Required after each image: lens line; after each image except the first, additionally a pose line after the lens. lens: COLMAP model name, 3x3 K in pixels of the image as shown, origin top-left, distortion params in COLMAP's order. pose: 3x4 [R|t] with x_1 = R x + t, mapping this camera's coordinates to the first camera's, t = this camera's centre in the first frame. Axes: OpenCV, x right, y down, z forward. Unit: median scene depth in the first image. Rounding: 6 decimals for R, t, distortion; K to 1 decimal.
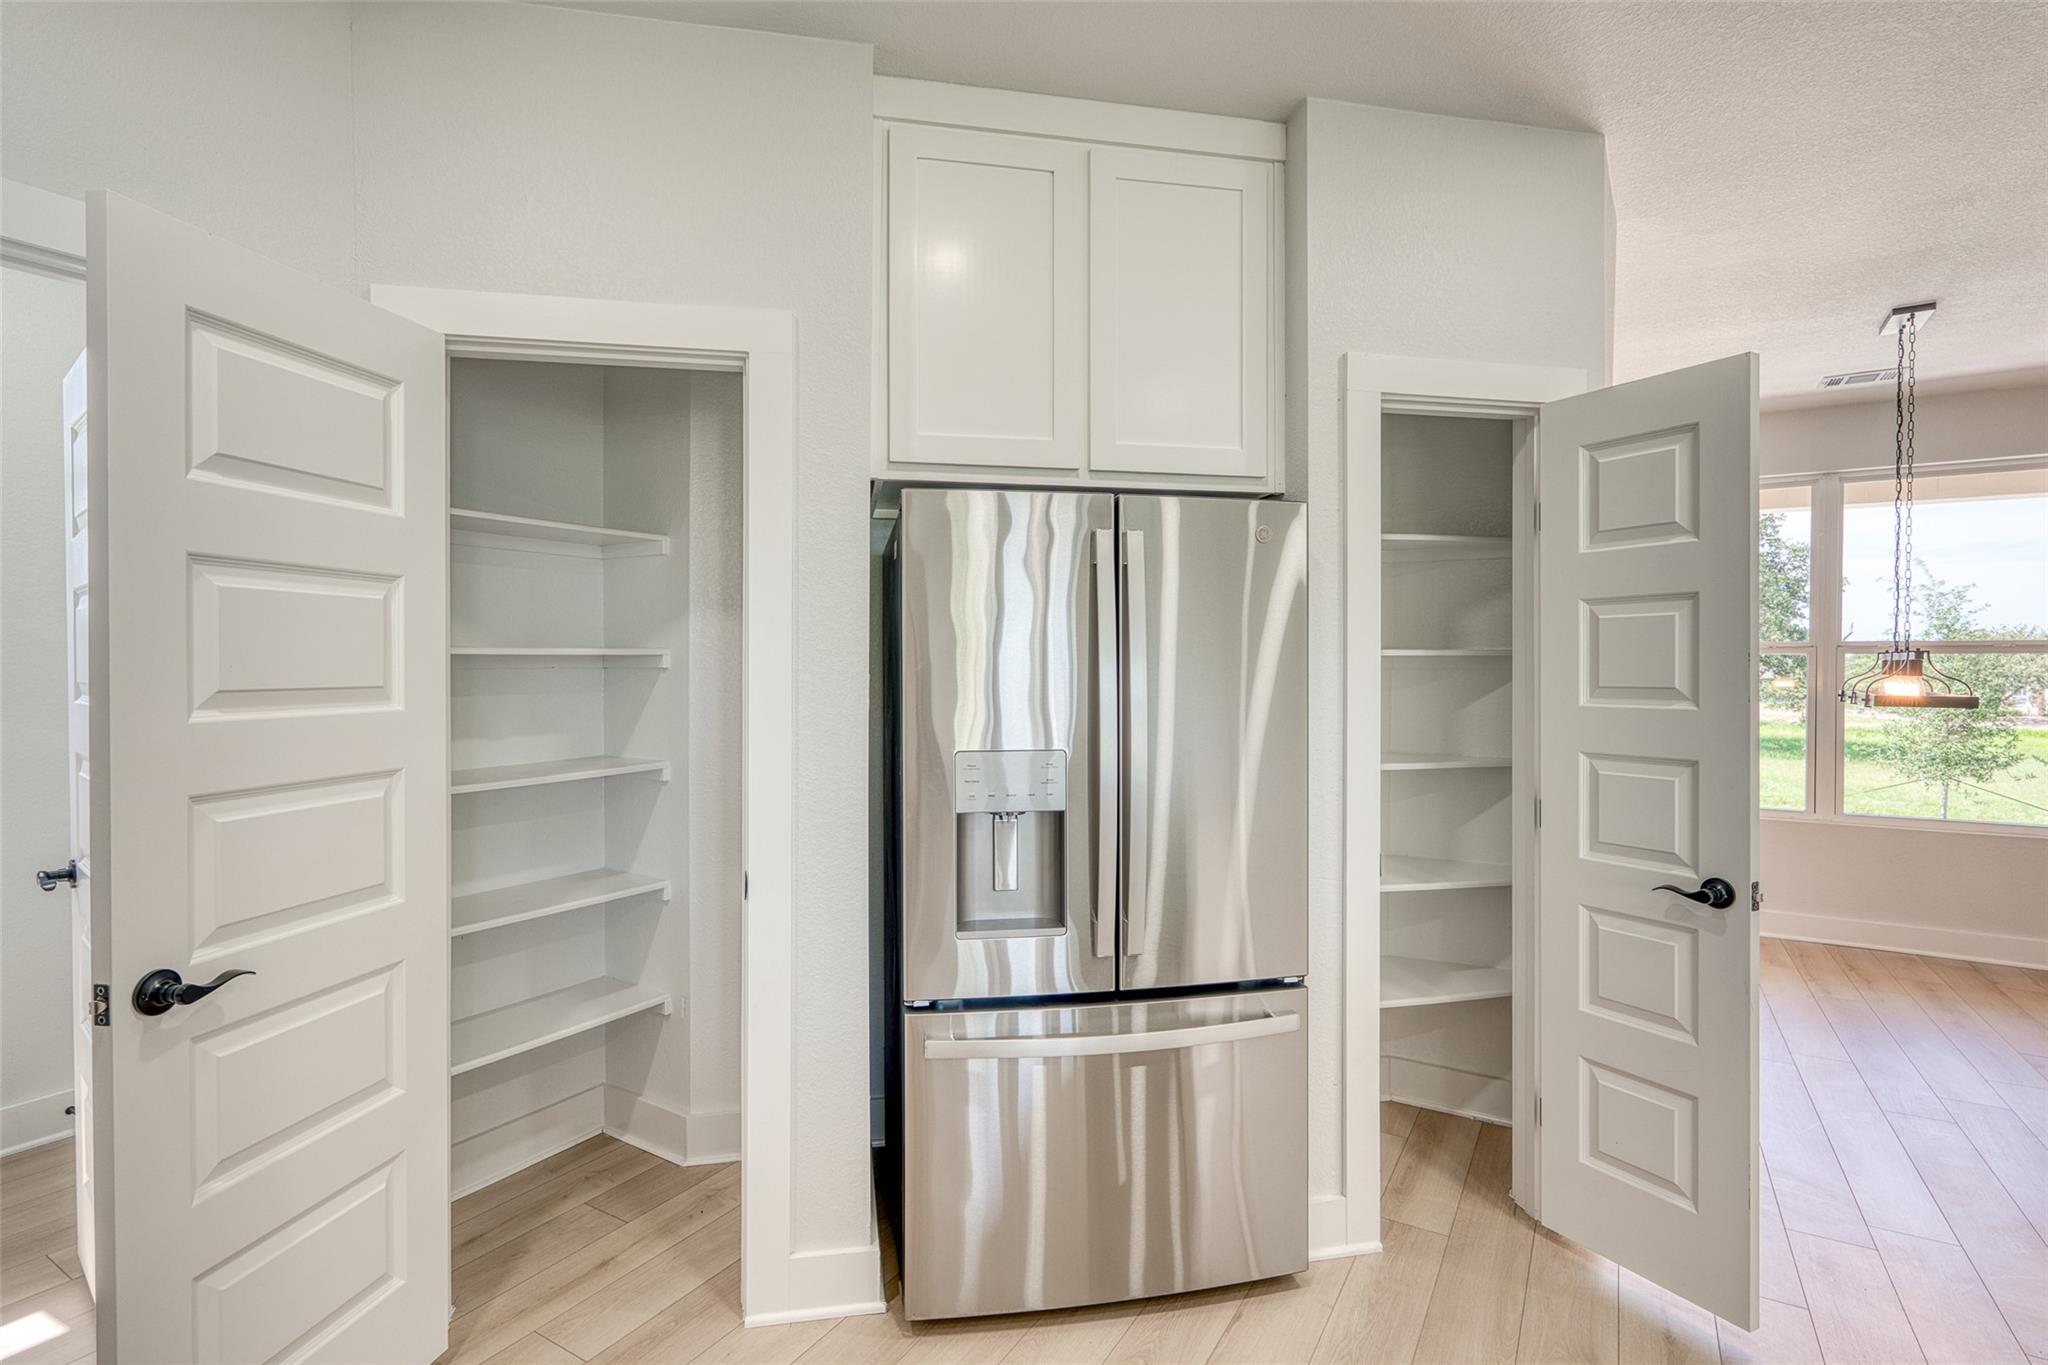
lens RADIAL K [[984.3, 0, 1023.9], [0, 984.3, 673.5], [0, 0, 1]] dist [0.002256, 0.001032]
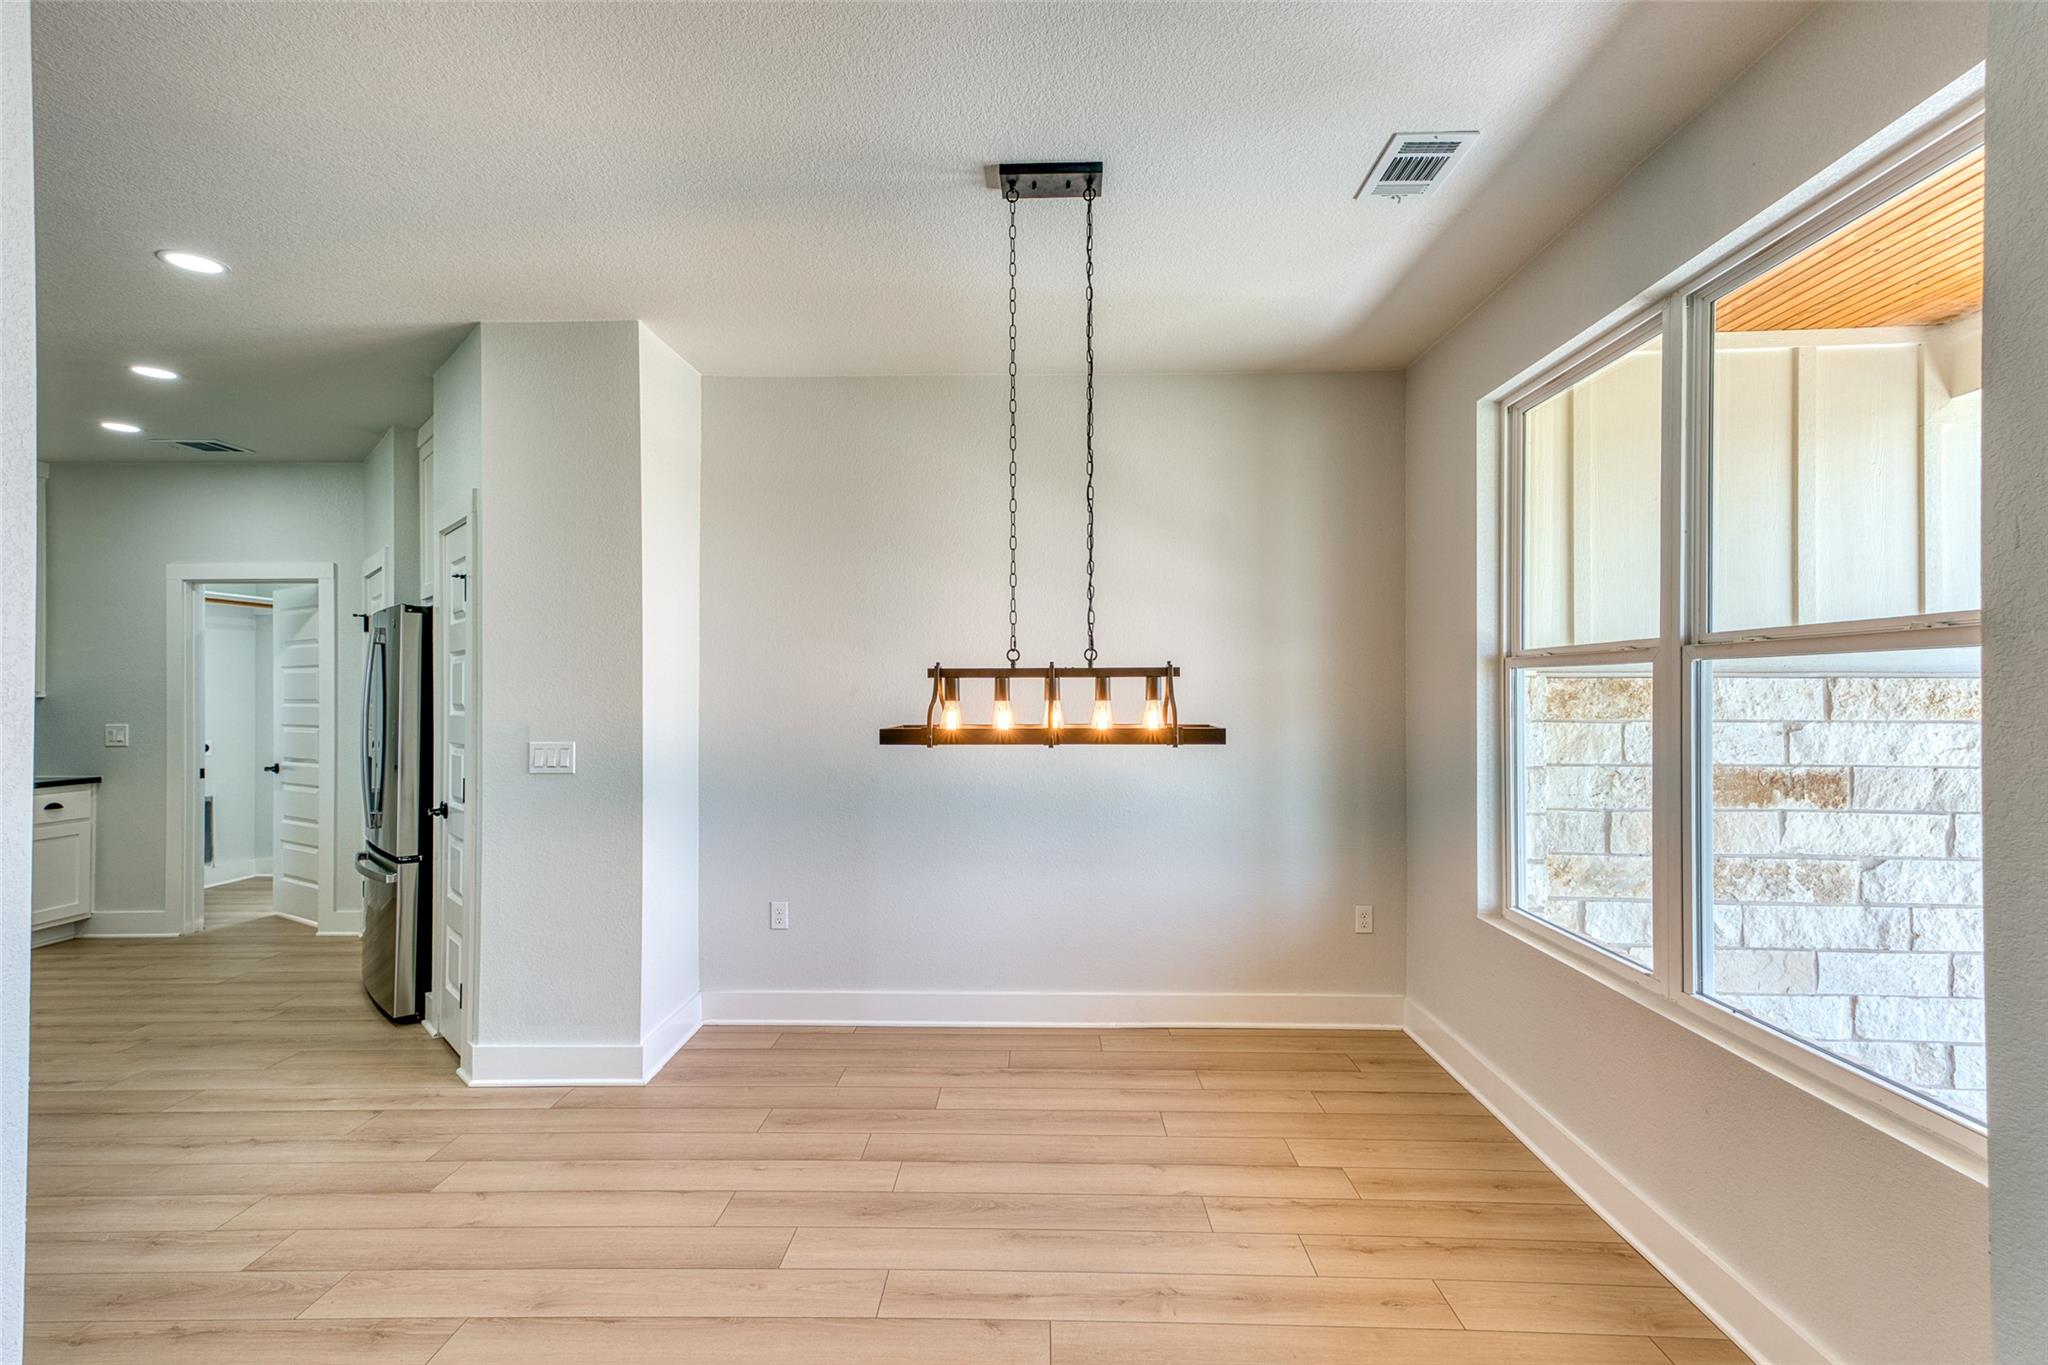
lens RADIAL K [[966.4, 0, 1024.0], [0, 966.4, 682.5], [0, 0, 1]] dist [0.023578, 0.000043]
pose [[0.491678, -0.007609, -0.870744, 1.418419], [-0.002845, 0.999942, -0.010345, -0.004669], [0.870773, 0.007564, 0.491628, 0.637352]]
